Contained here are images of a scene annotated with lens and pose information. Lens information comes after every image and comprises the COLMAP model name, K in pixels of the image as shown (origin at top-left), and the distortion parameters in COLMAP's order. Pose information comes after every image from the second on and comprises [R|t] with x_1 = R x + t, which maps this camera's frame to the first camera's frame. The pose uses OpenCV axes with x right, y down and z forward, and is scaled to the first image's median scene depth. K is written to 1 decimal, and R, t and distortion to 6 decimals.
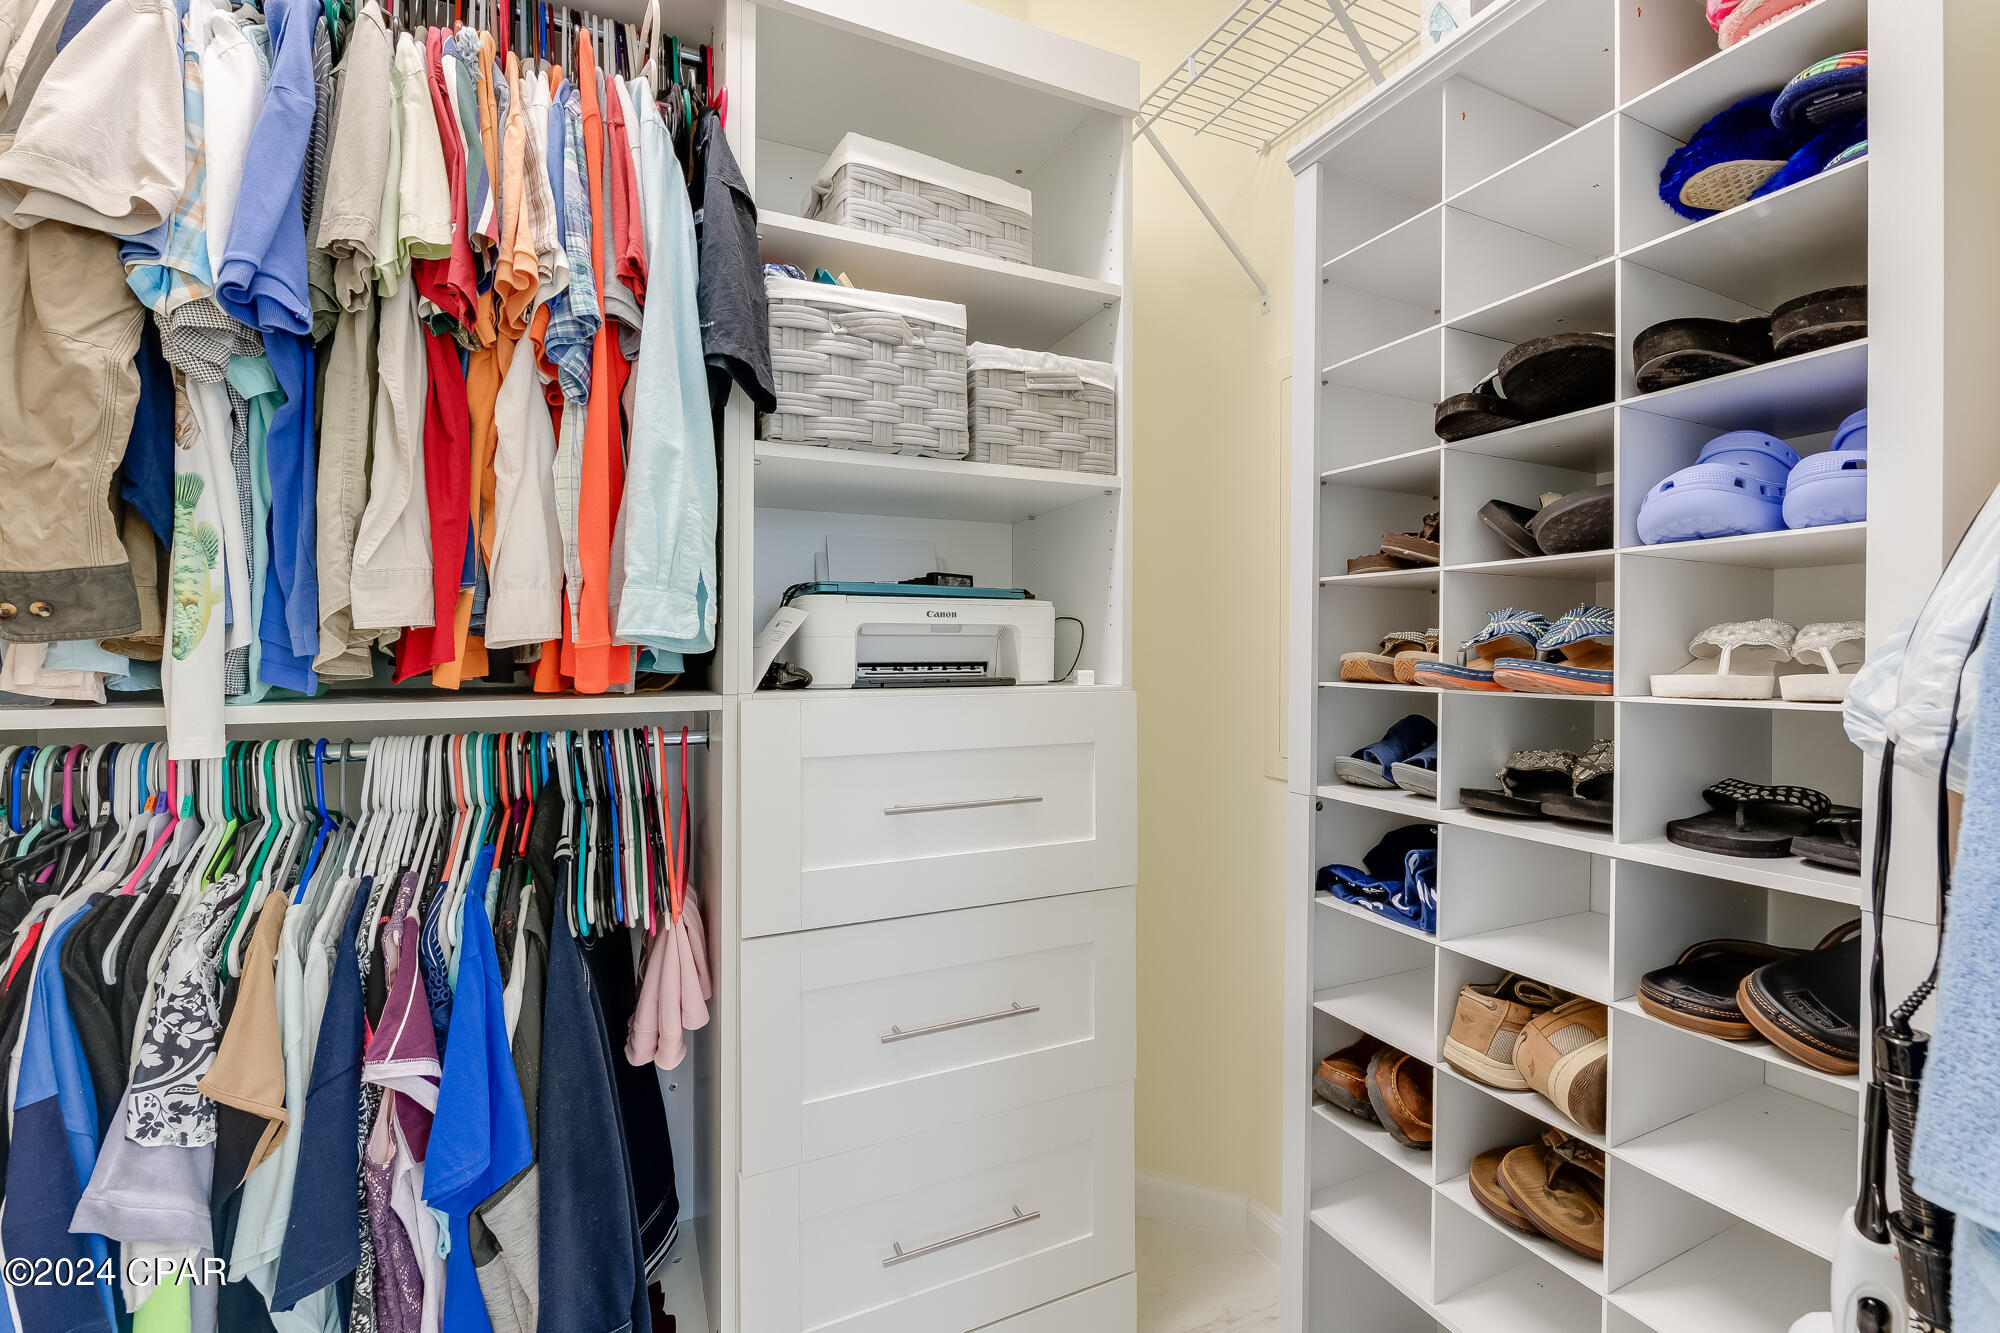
lens RADIAL K [[831.6, 0, 990.3], [0, 831.6, 657.3], [0, 0, 1]] dist [-0.006813, -0.003070]
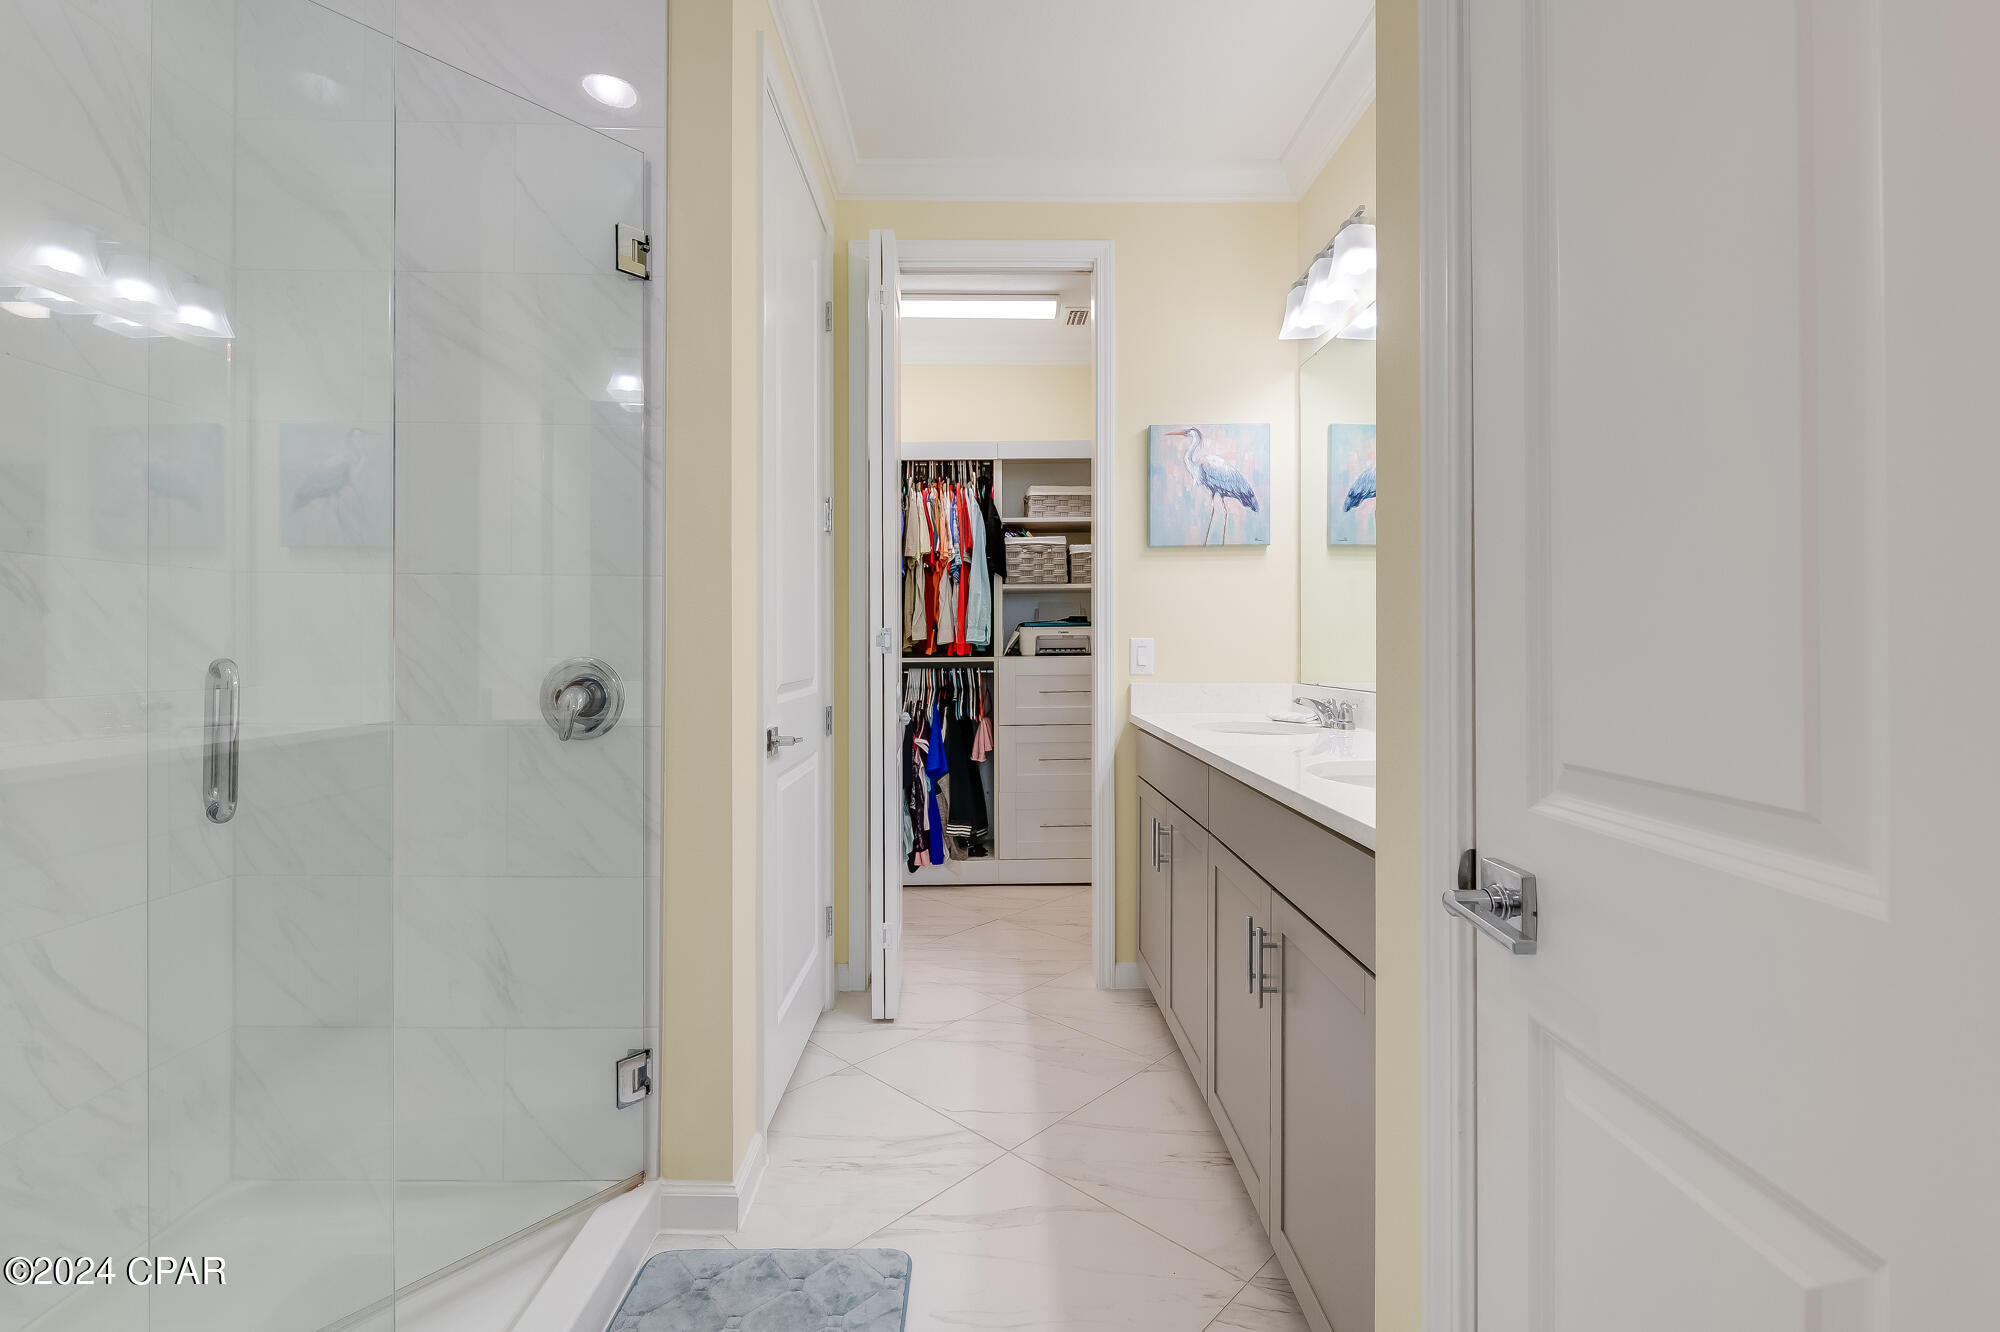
lens RADIAL K [[888.8, 0, 998.9], [0, 888.8, 641.7], [0, 0, 1]] dist [0.001919, -0.001479]
pose [[0.911131, -0.005178, -0.412085, 1.269251], [0.005353, 0.999985, -0.000729, -0.017815], [0.412083, -0.001541, 0.911145, -2.469752]]
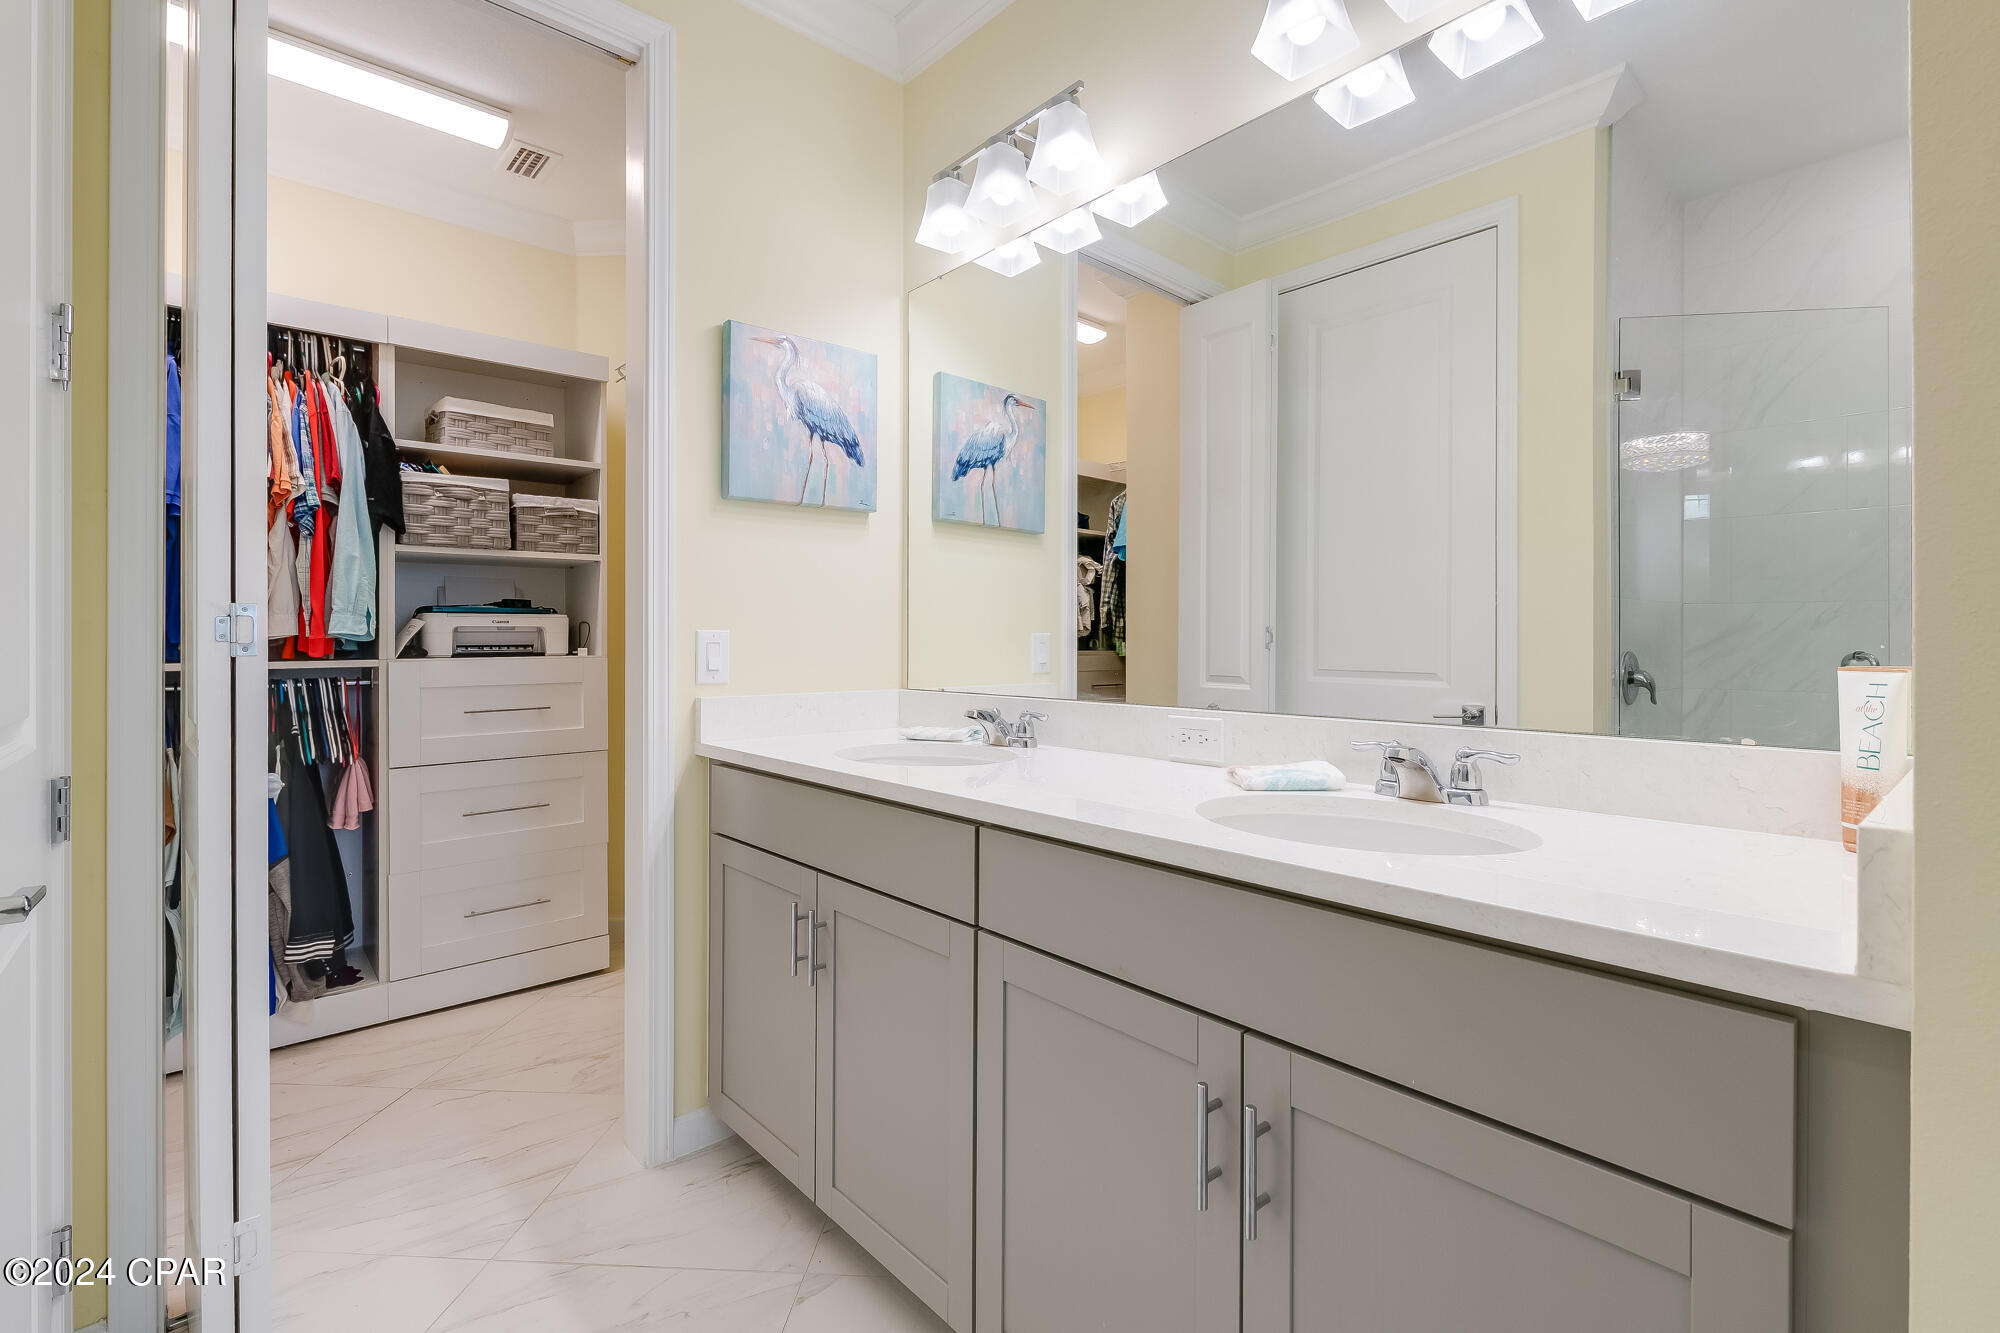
lens RADIAL K [[888.8, 0, 996.3], [0, 888.8, 642.4], [0, 0, 1]] dist [0.001919, -0.001479]
pose [[0.958441, -0.001955, 0.285283, 0.584065], [0.000420, 0.999985, 0.005442, -0.013438], [-0.285289, -0.005096, 0.958428, -1.759041]]
